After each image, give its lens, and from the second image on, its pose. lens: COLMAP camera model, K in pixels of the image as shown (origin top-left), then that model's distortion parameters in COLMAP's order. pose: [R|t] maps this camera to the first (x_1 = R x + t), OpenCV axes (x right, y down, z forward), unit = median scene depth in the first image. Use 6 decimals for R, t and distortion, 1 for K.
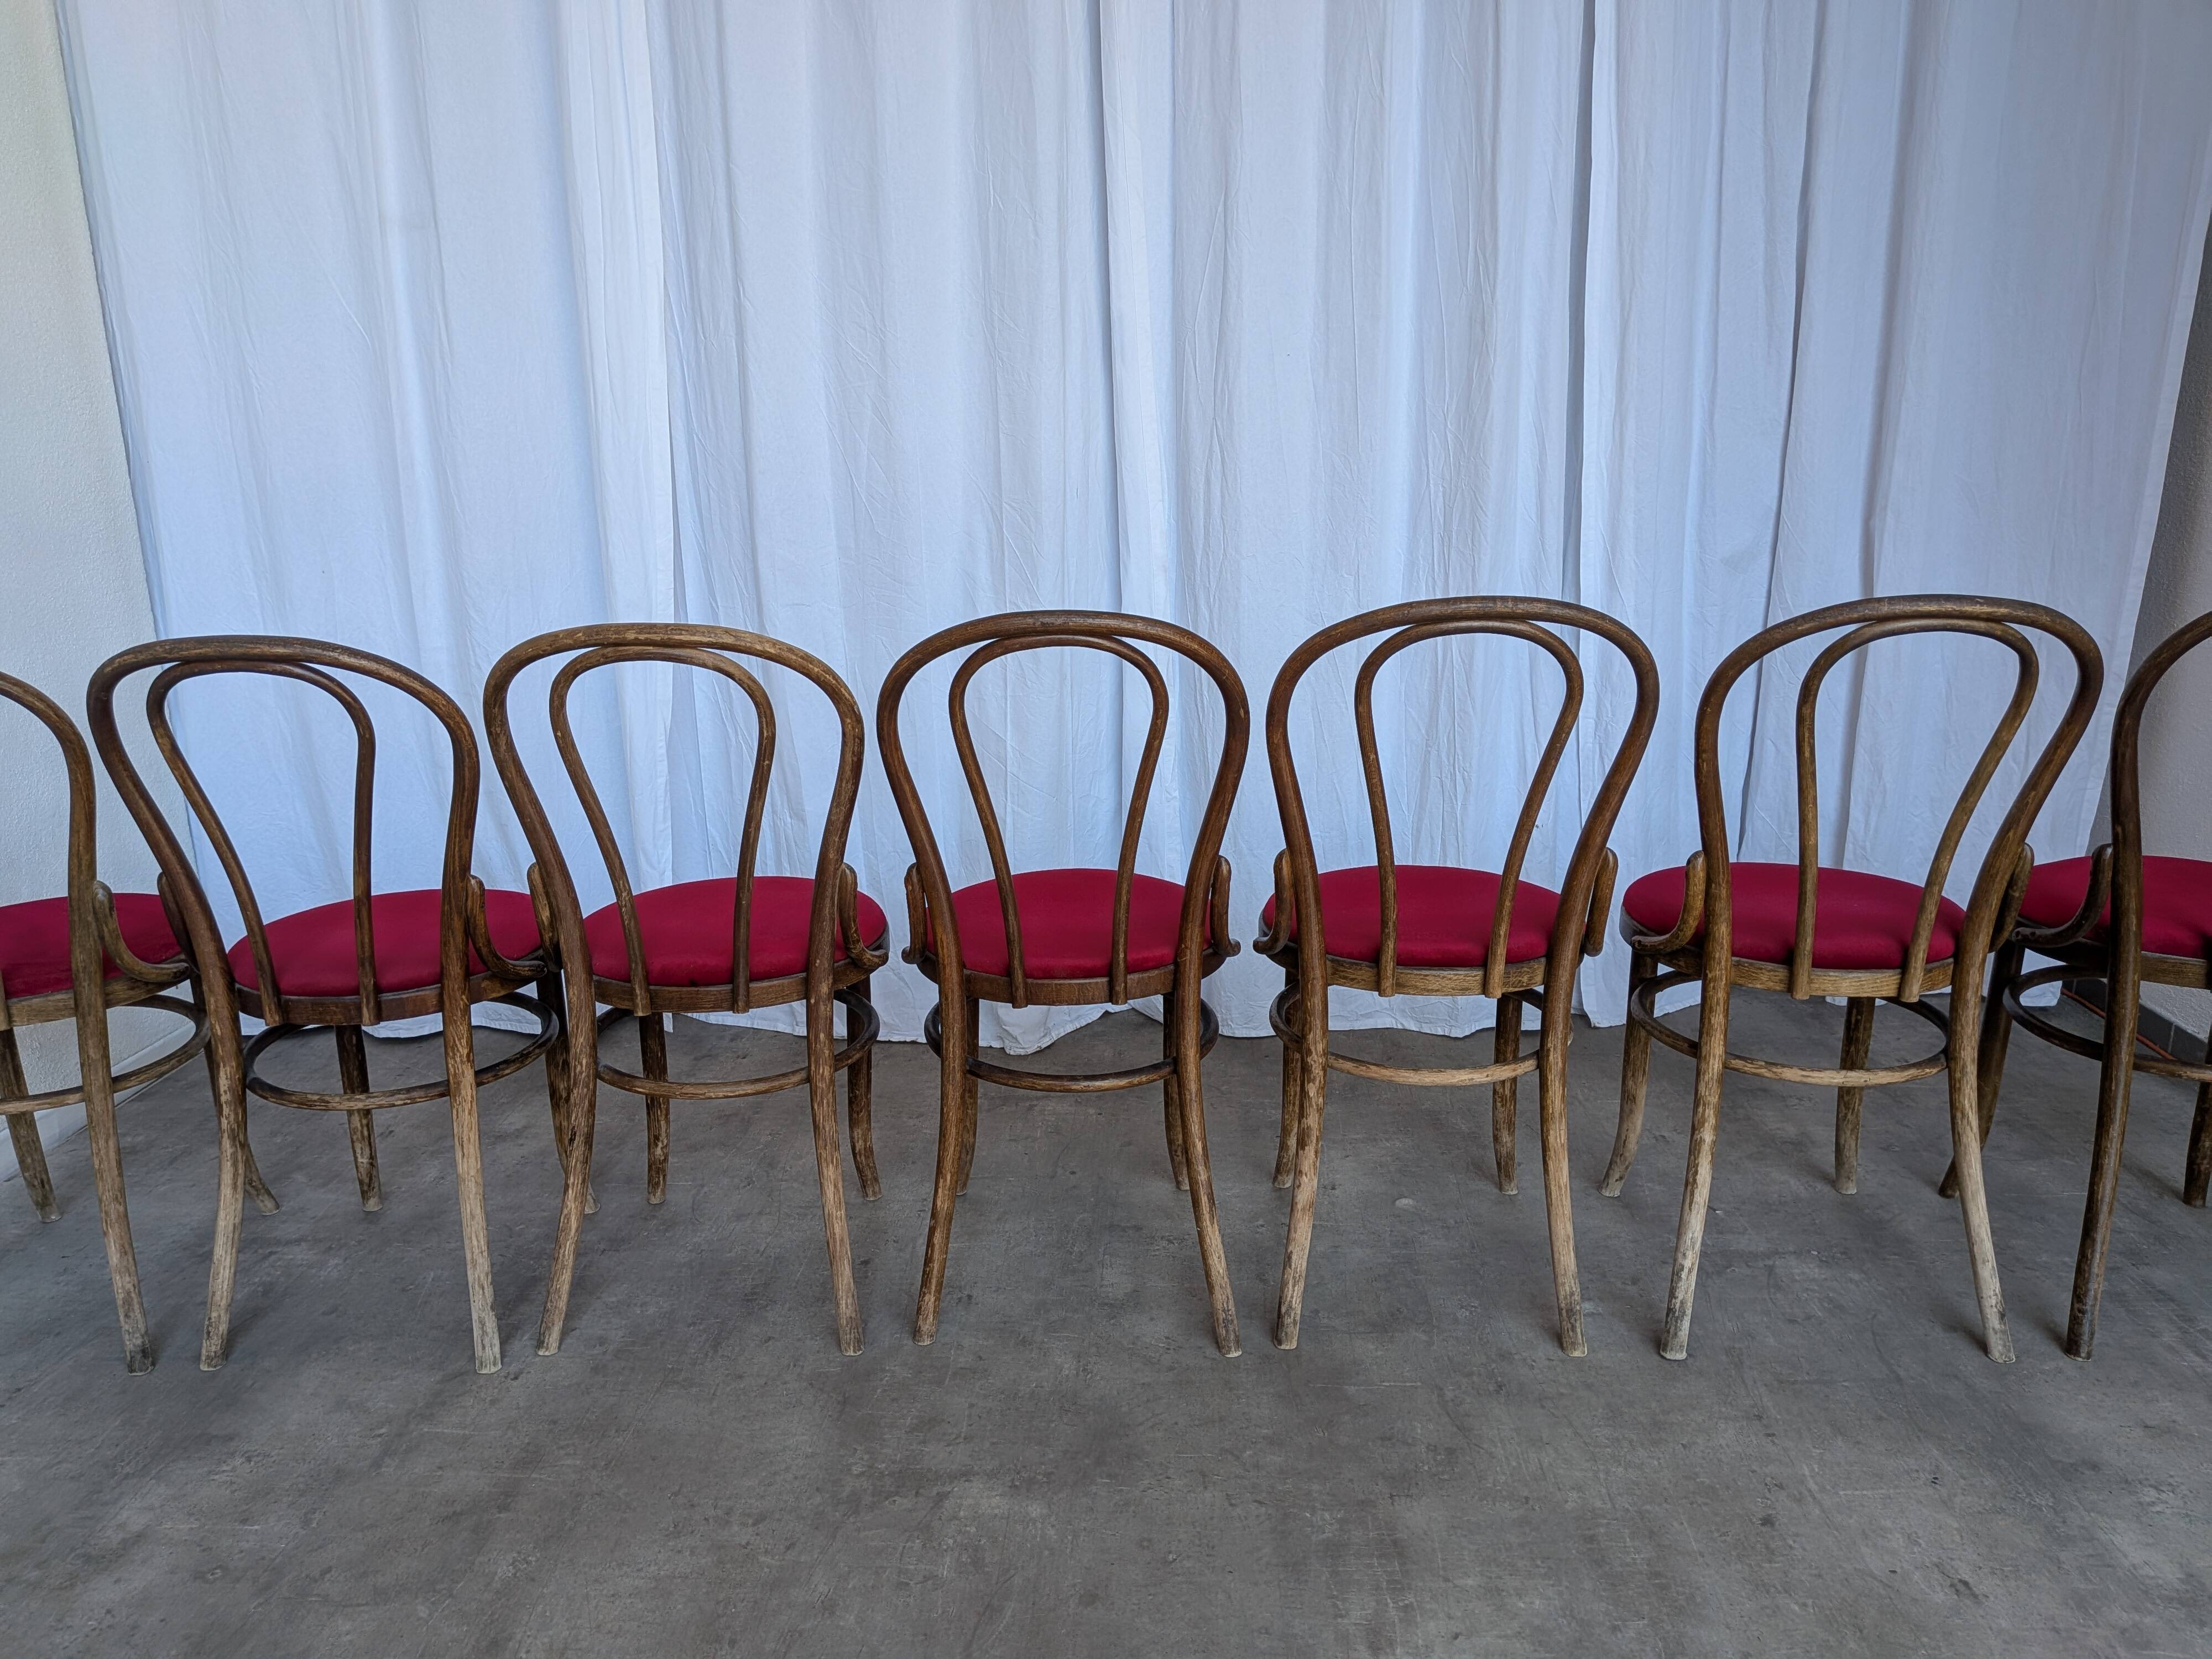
lens RADIAL K [[1651.5, 0, 1089.9], [0, 1651.5, 840.7], [0, 0, 1]] dist [0.026602, -0.079675]
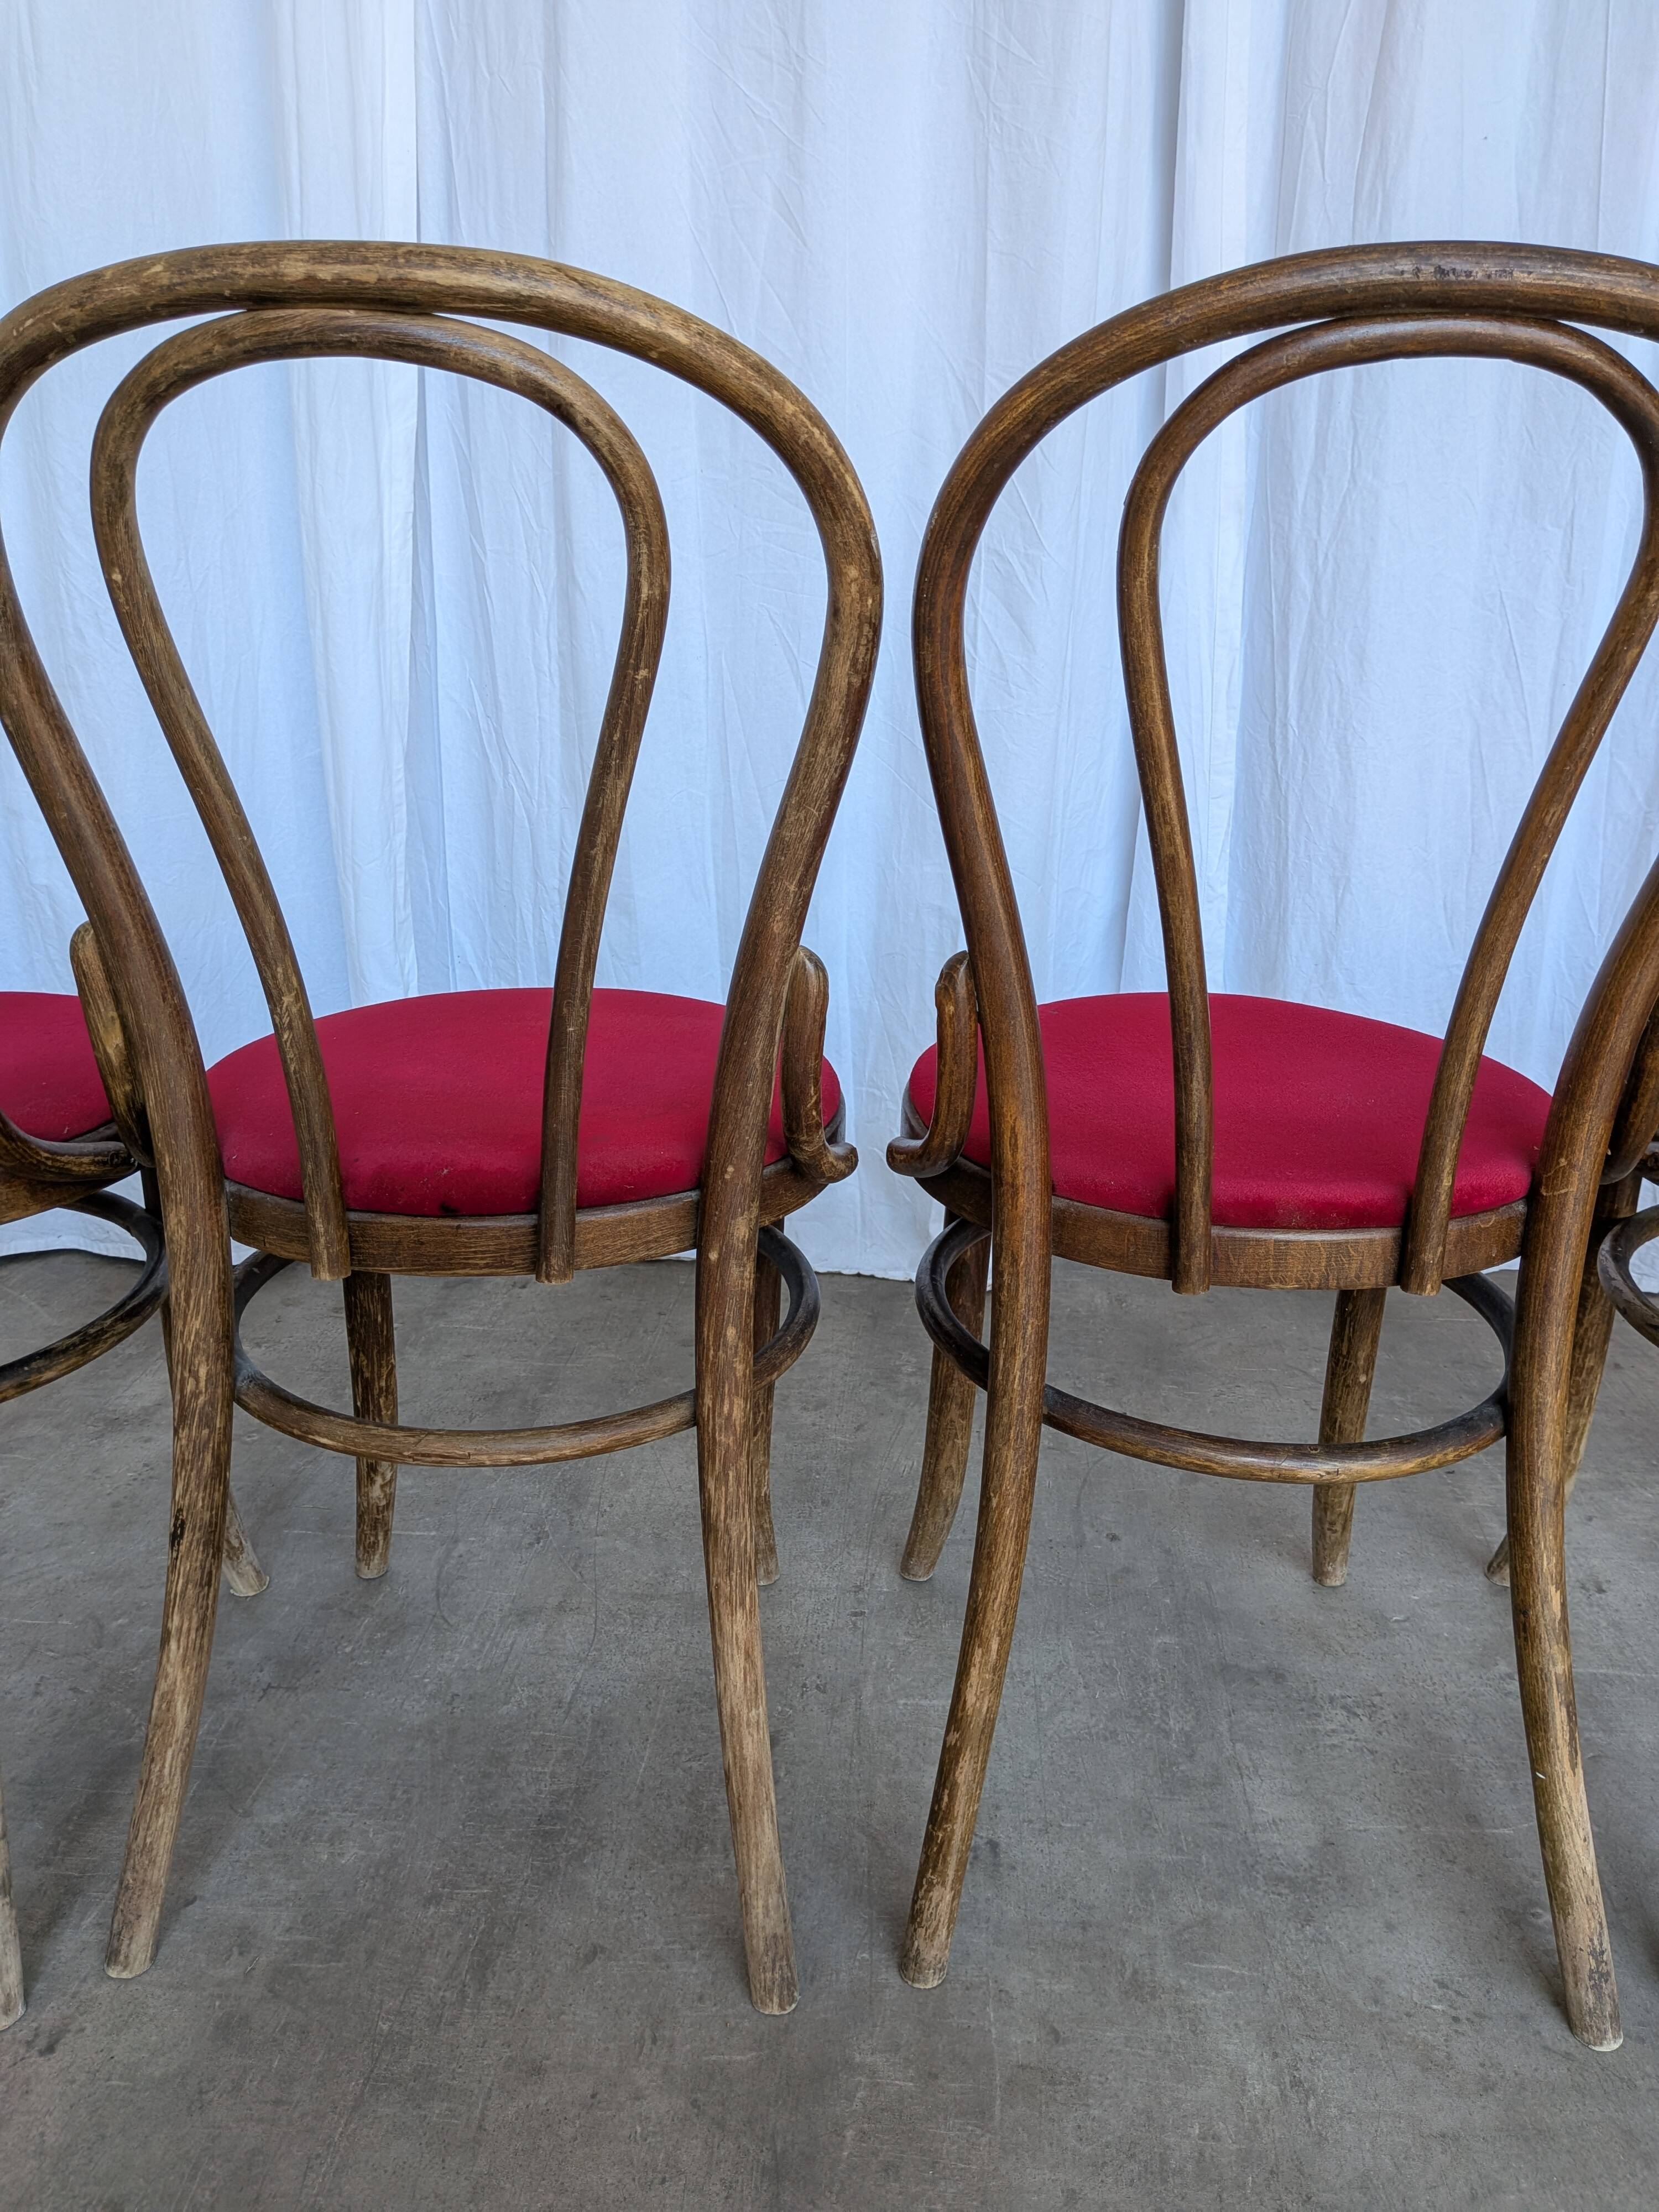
lens RADIAL K [[1651.5, 0, 840.1], [0, 1651.5, 1103.4], [0, 0, 1]] dist [0.026602, -0.079675]
pose [[0.999453, 0.033039, 0.001358, -0.134479], [-0.033060, 0.997541, 0.061797, 0.026929], [0.000687, -0.061808, 0.998088, 0.551827]]
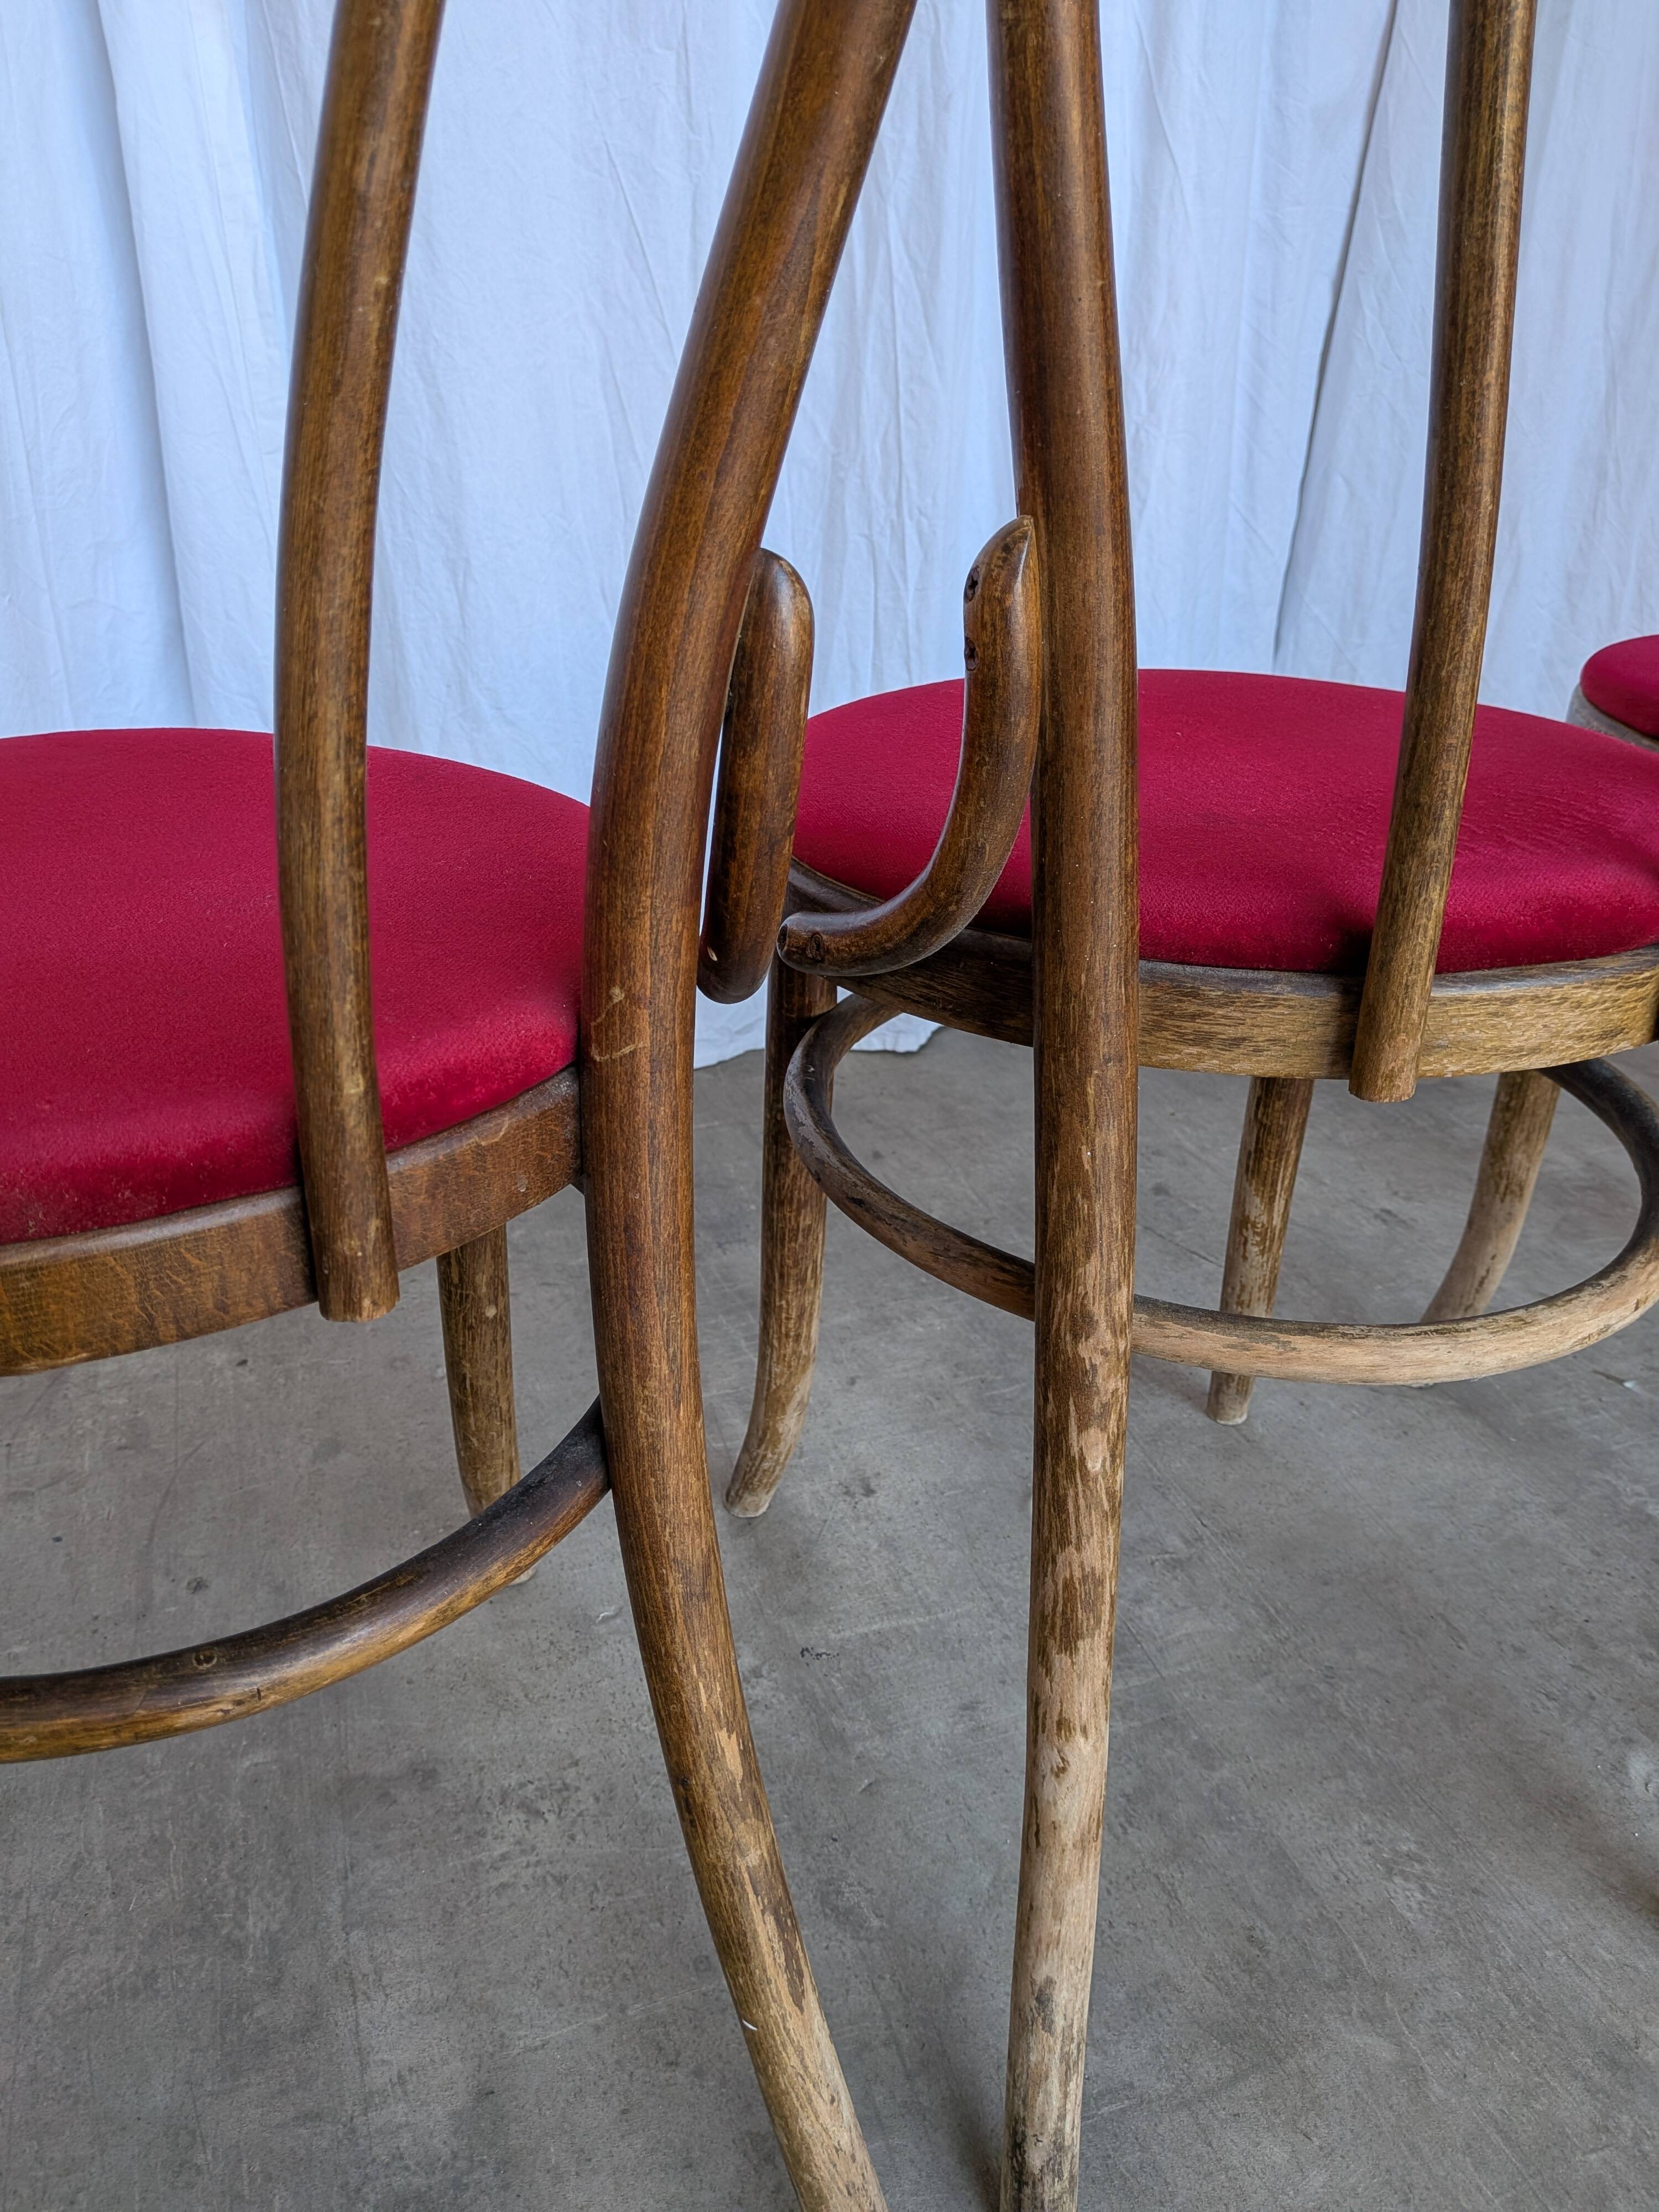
lens RADIAL K [[1651.5, 0, 790.6], [0, 1651.5, 1103.6], [0, 0, 1]] dist [0.026602, -0.079675]
pose [[0.927925, -0.138229, 0.346190, -0.000504], [0.069446, 0.976550, 0.203781, 0.033895], [-0.366241, -0.165052, 0.915765, 0.772176]]
